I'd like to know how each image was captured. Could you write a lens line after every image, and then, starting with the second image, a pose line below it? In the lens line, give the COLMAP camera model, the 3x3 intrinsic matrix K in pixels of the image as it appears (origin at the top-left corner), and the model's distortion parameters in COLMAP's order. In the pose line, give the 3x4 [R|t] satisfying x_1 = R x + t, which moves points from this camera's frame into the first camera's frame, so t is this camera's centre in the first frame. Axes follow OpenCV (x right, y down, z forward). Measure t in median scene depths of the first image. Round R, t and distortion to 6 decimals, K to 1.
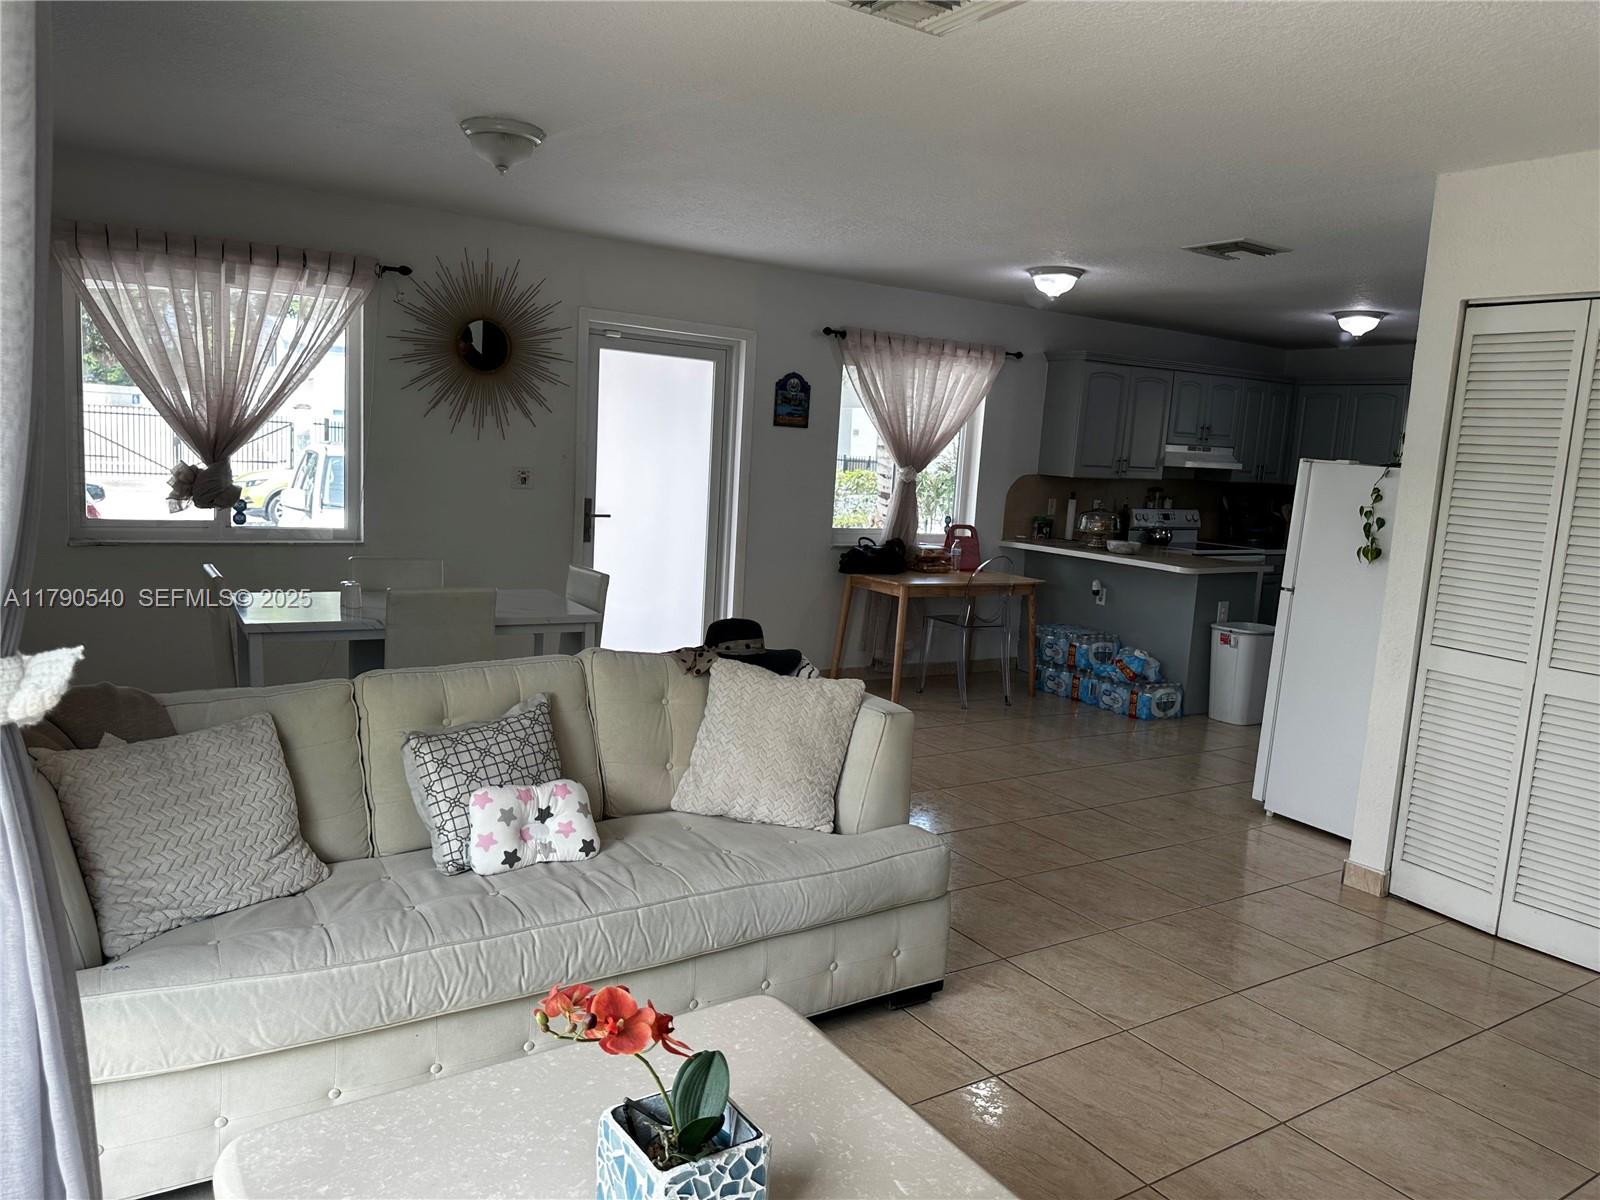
lens RADIAL K [[1132.9, 0, 811.4], [0, 1132.9, 600.2], [0, 0, 1]] dist [0.159994, -0.251389]
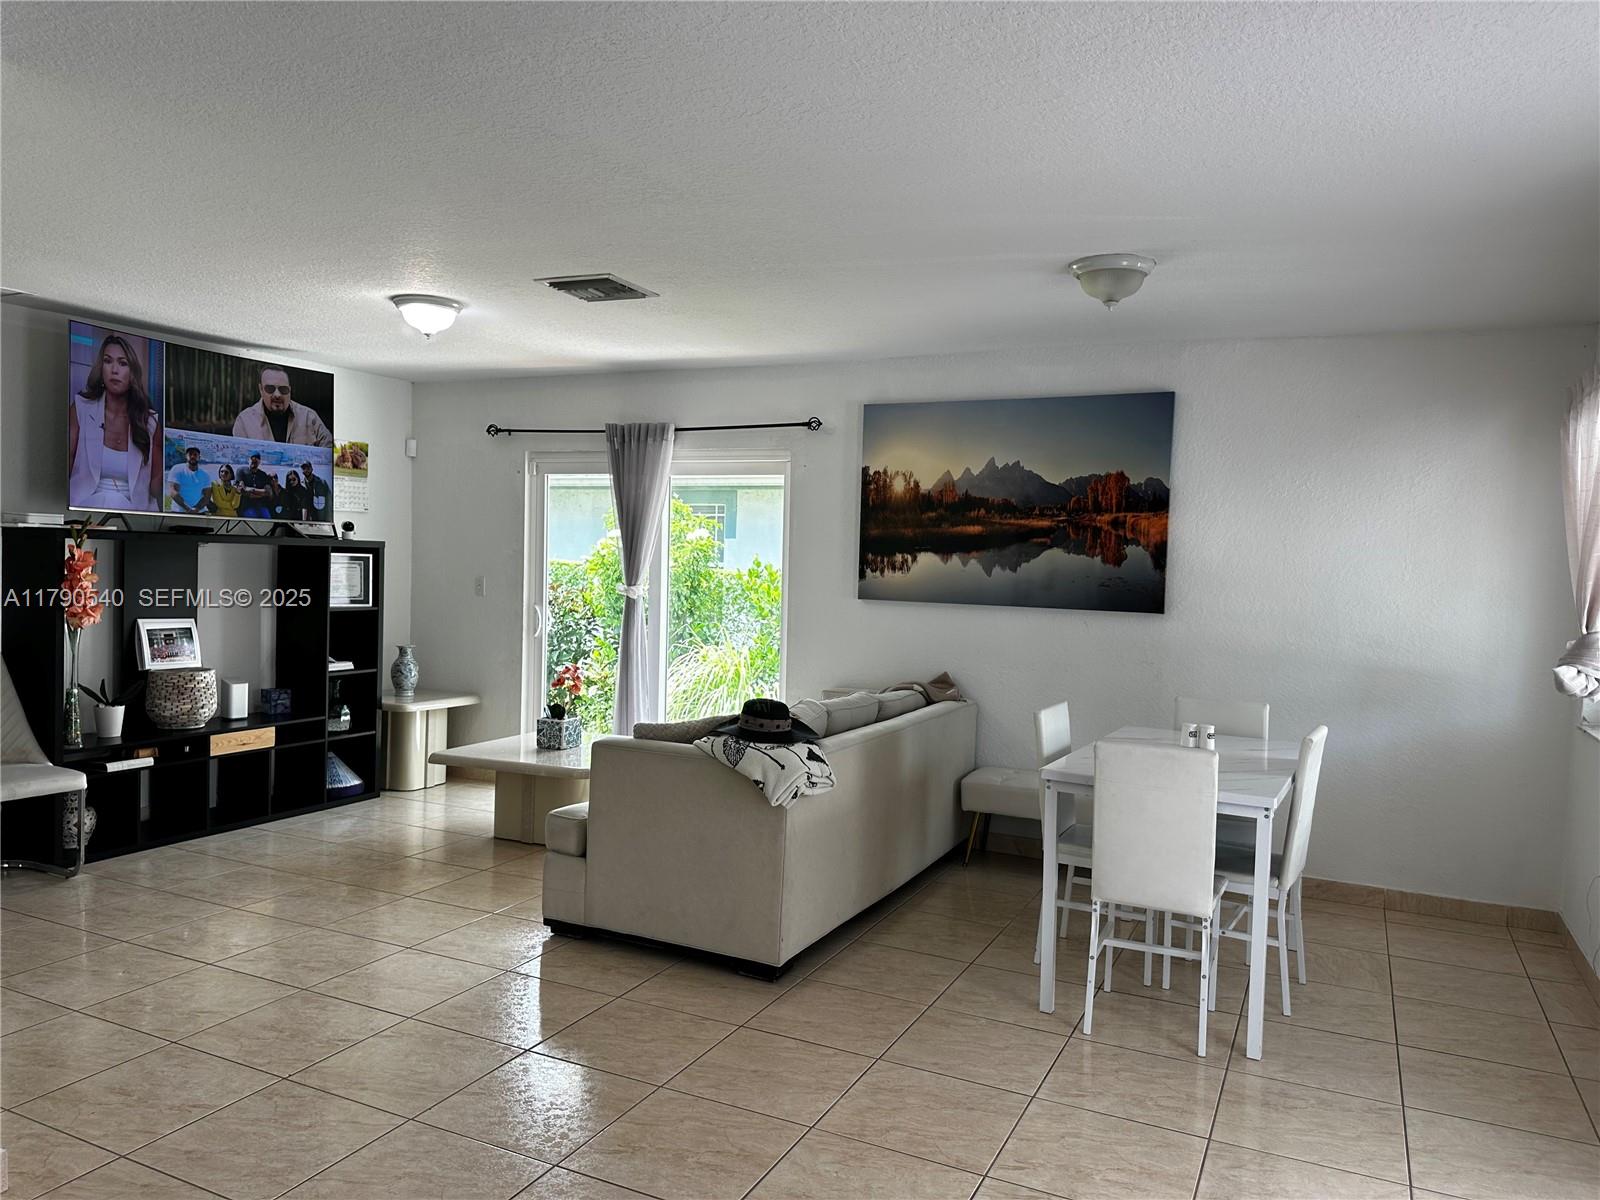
lens RADIAL K [[1132.9, 0, 811.4], [0, 1132.9, 600.2], [0, 0, 1]] dist [0.159994, -0.251389]
pose [[-0.854730, -0.062007, -0.515356, 0.547677], [-0.140865, 0.983289, 0.115320, -0.244642], [0.499594, 0.171163, -0.849182, 2.145502]]
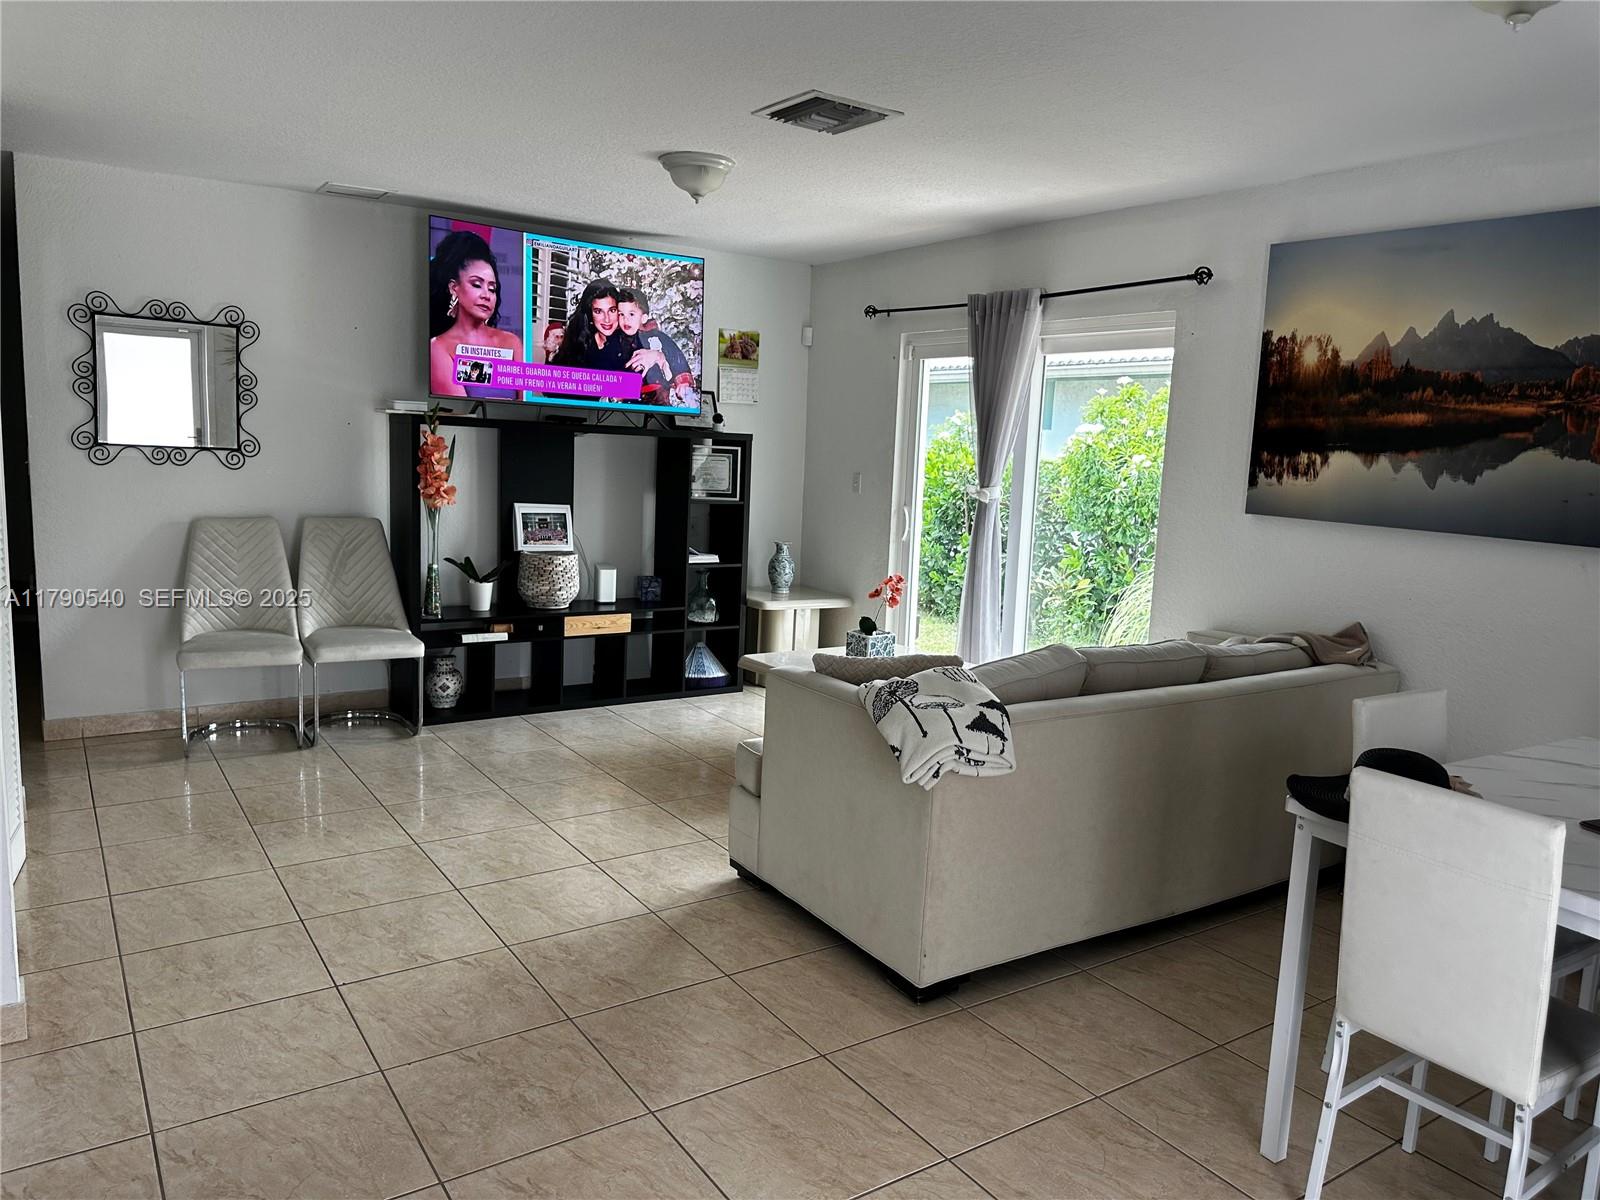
lens RADIAL K [[1132.9, 0, 811.4], [0, 1132.9, 600.2], [0, 0, 1]] dist [0.159994, -0.251389]
pose [[-0.994757, -0.097351, -0.031322, 0.085498], [-0.102179, 0.958731, 0.265320, -0.261164], [0.004200, 0.267130, -0.963651, 1.987511]]
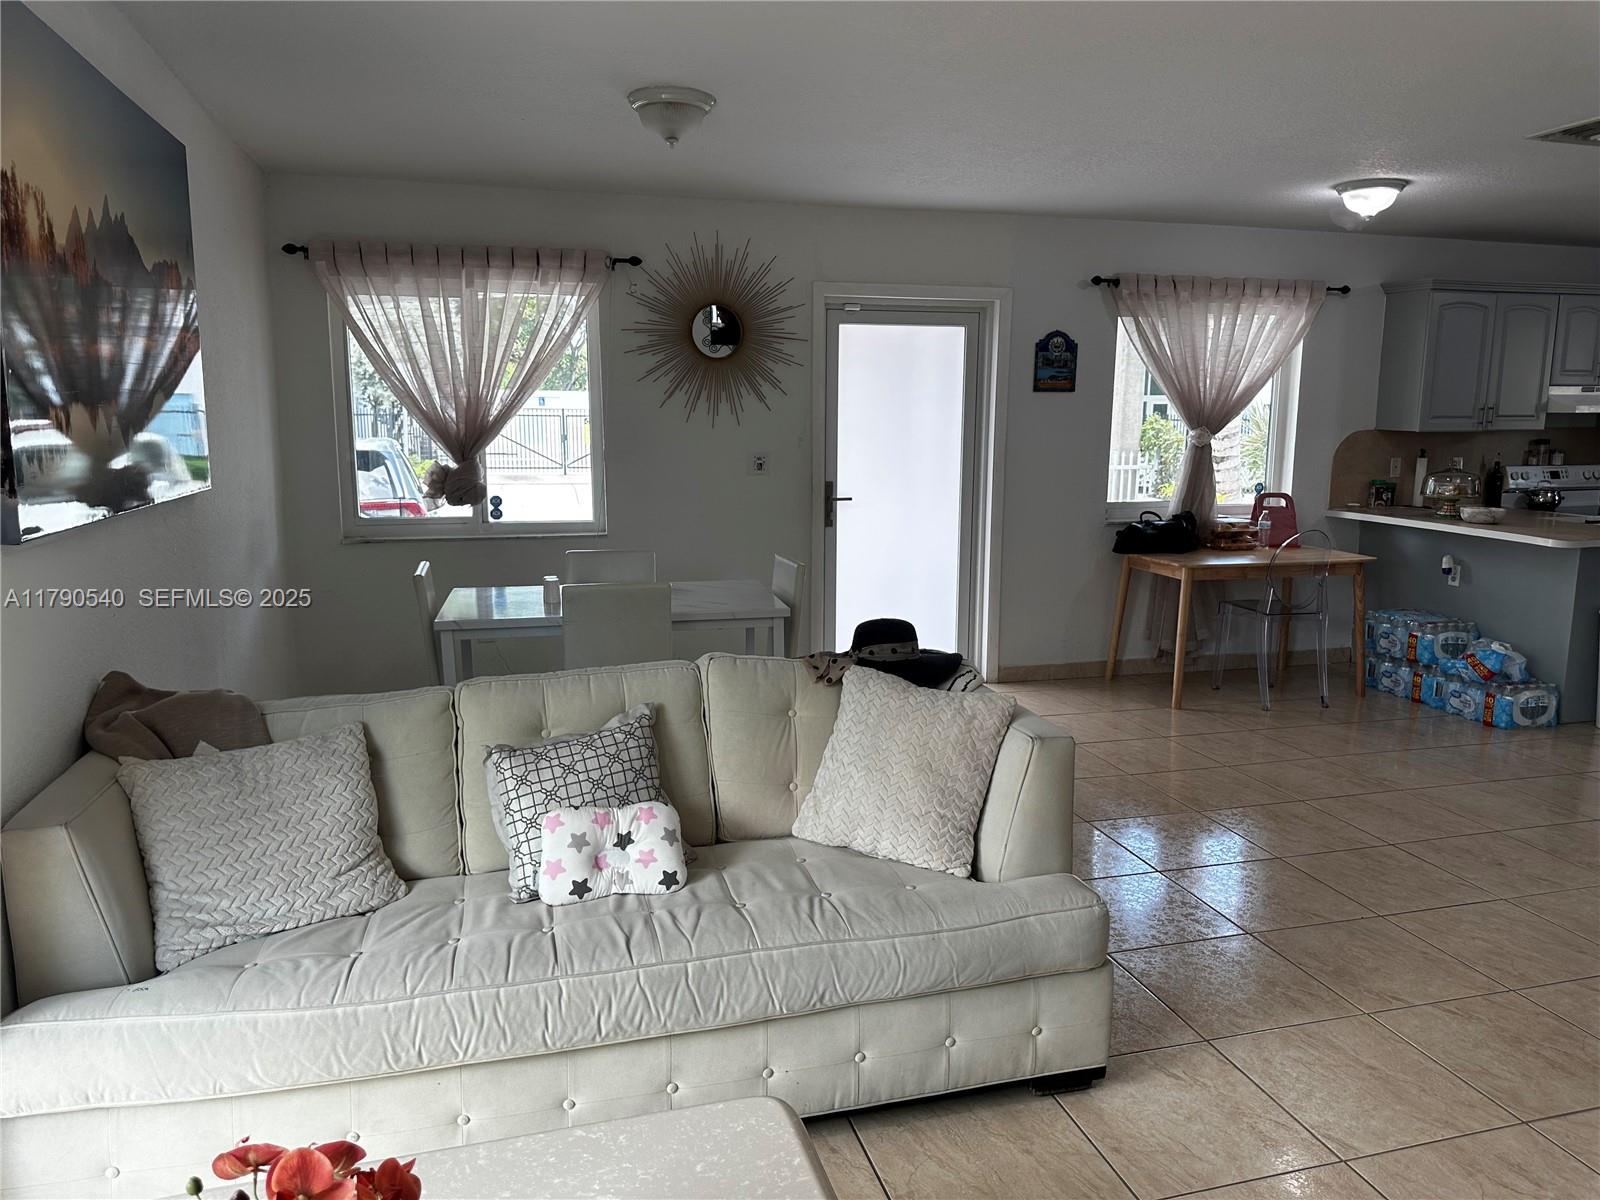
lens RADIAL K [[1142.6, 0, 806.9], [0, 1142.6, 593.2], [0, 0, 1]] dist [0.115779, -0.183224]
pose [[0.952005, -0.005940, -0.306025, 0.155229], [0.010824, 0.999840, 0.014266, -0.017770], [0.305891, -0.016893, 0.951917, 0.147919]]
